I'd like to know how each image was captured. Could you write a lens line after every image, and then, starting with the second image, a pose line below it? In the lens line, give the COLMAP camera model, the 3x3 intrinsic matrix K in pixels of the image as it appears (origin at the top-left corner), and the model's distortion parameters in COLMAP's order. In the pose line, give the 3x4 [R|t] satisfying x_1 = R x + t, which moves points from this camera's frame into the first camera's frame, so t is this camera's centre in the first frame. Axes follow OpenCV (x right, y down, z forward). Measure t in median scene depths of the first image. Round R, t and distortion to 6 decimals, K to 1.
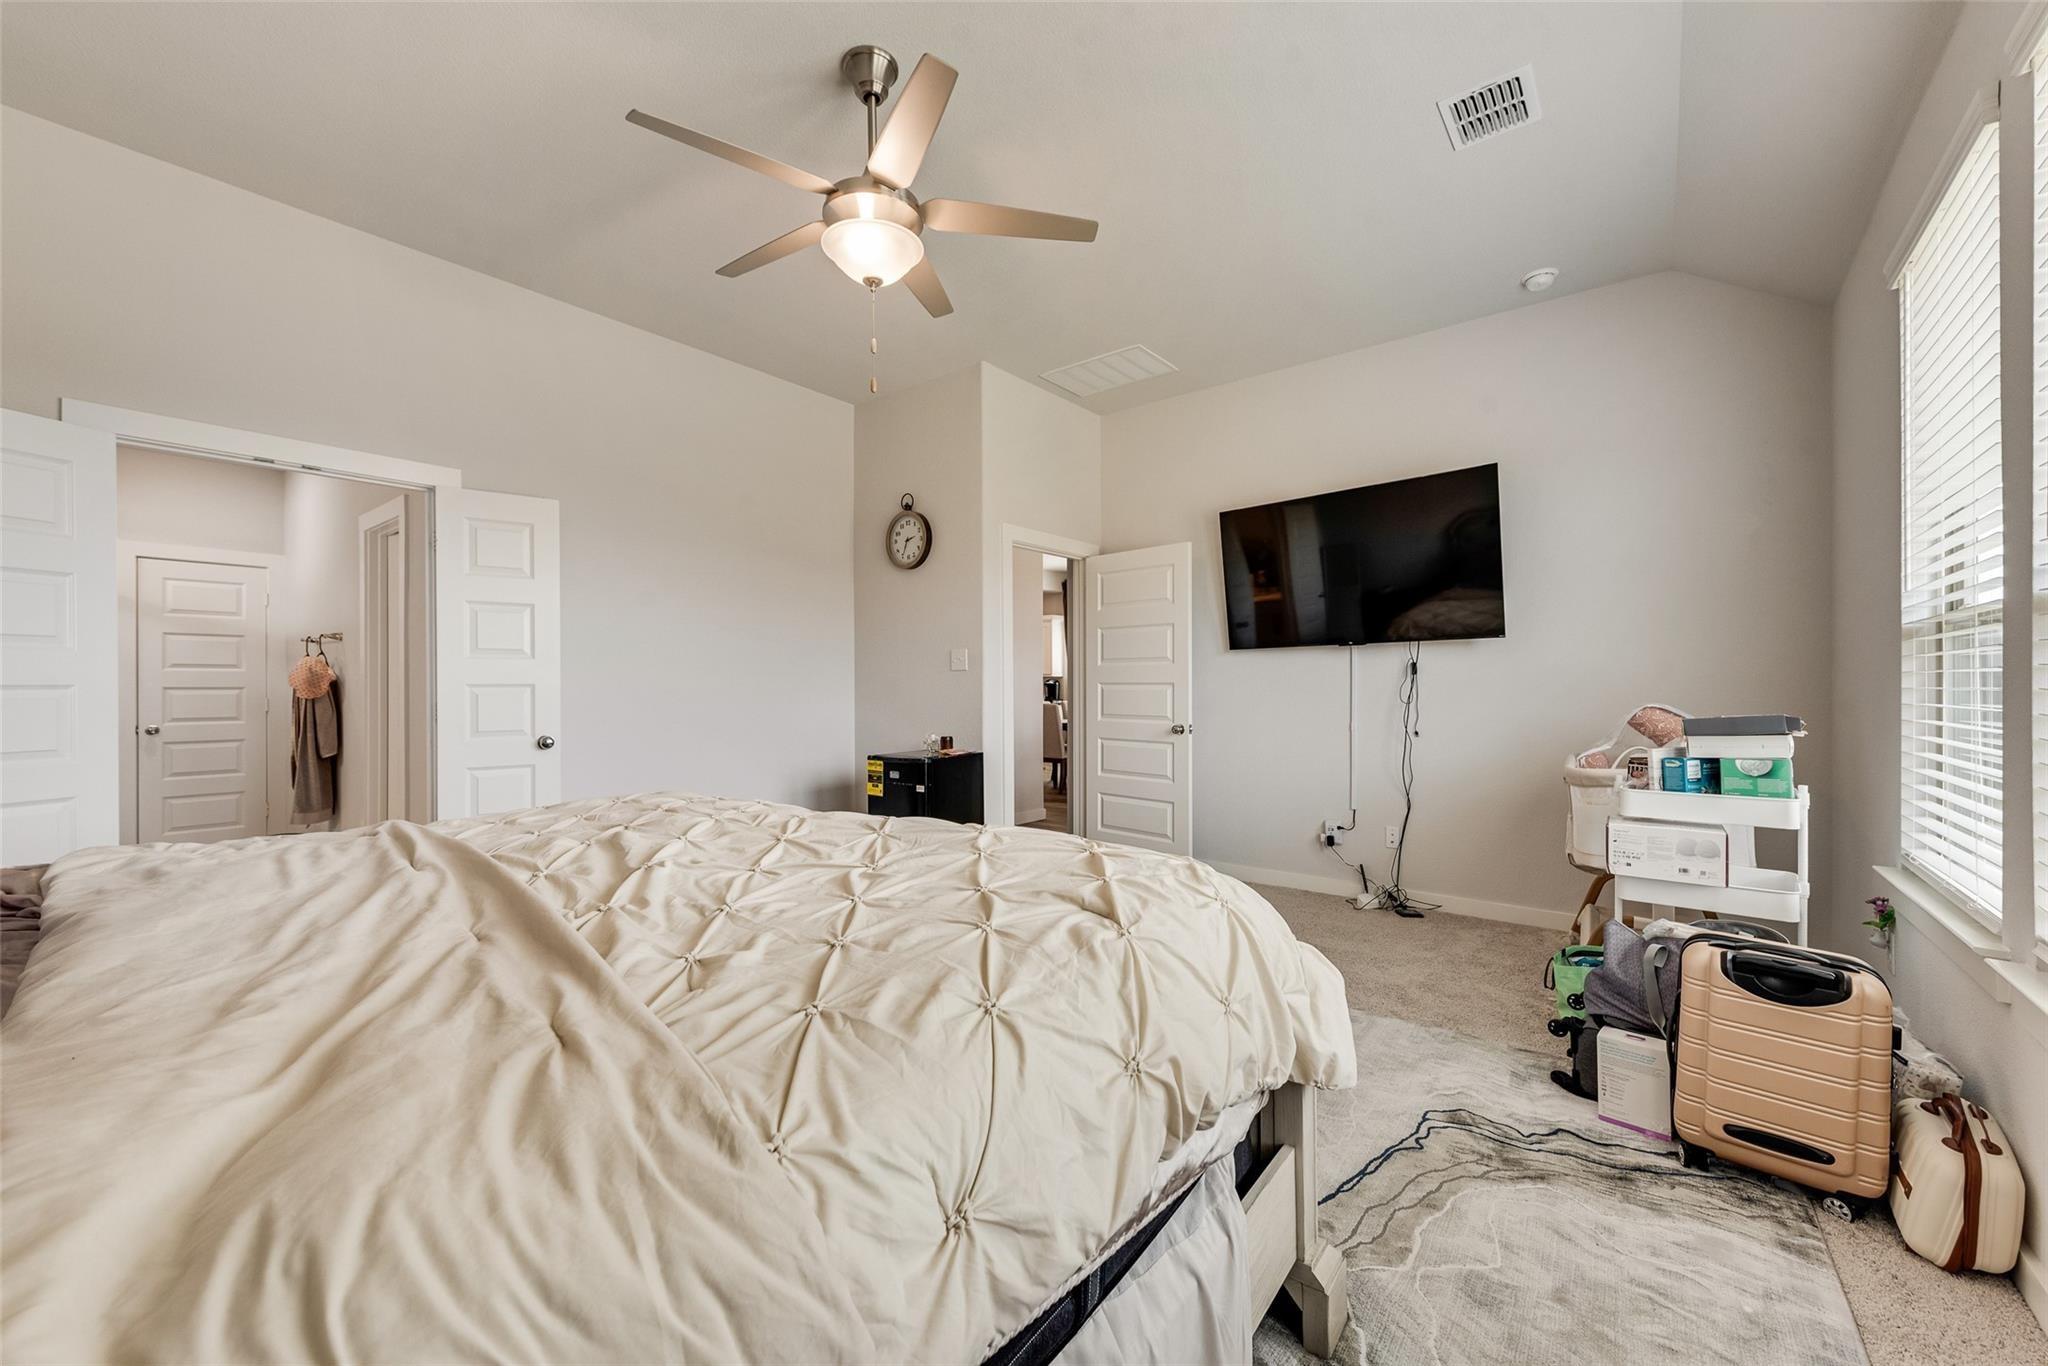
lens RADIAL K [[798.8, 0, 1017.3], [0, 798.8, 687.6], [0, 0, 1]] dist [0.014659, -0.004953]
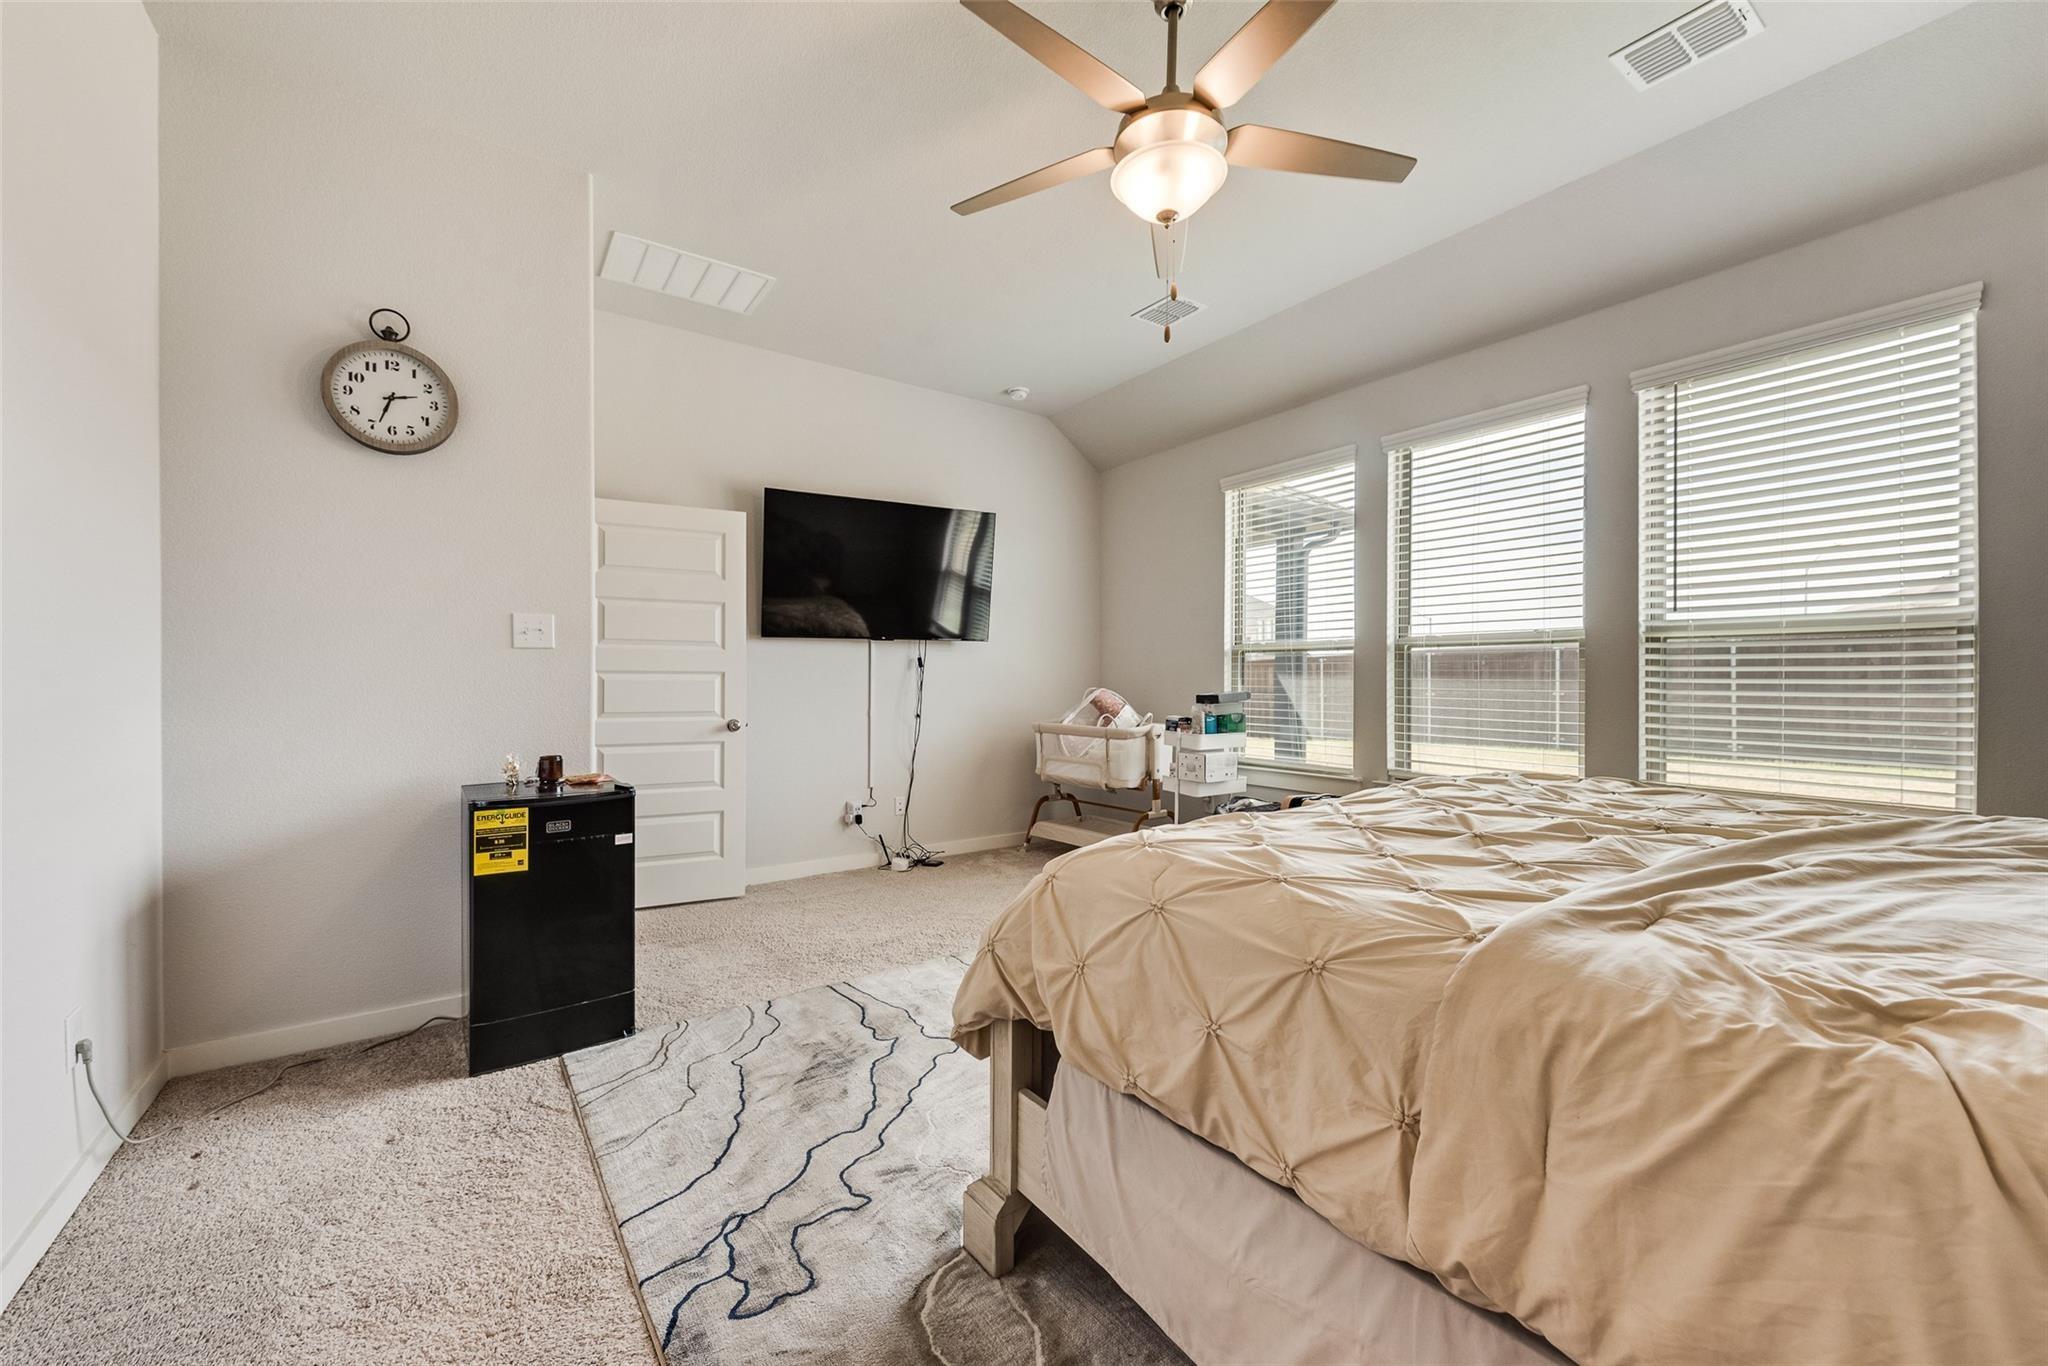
lens RADIAL K [[798.8, 0, 1017.3], [0, 798.8, 687.6], [0, 0, 1]] dist [0.014659, -0.004953]
pose [[0.270603, -0.008540, 0.962653, -0.578921], [-0.001062, 0.999957, 0.009169, 0.002483], [-0.962690, -0.003504, 0.270582, 0.486625]]
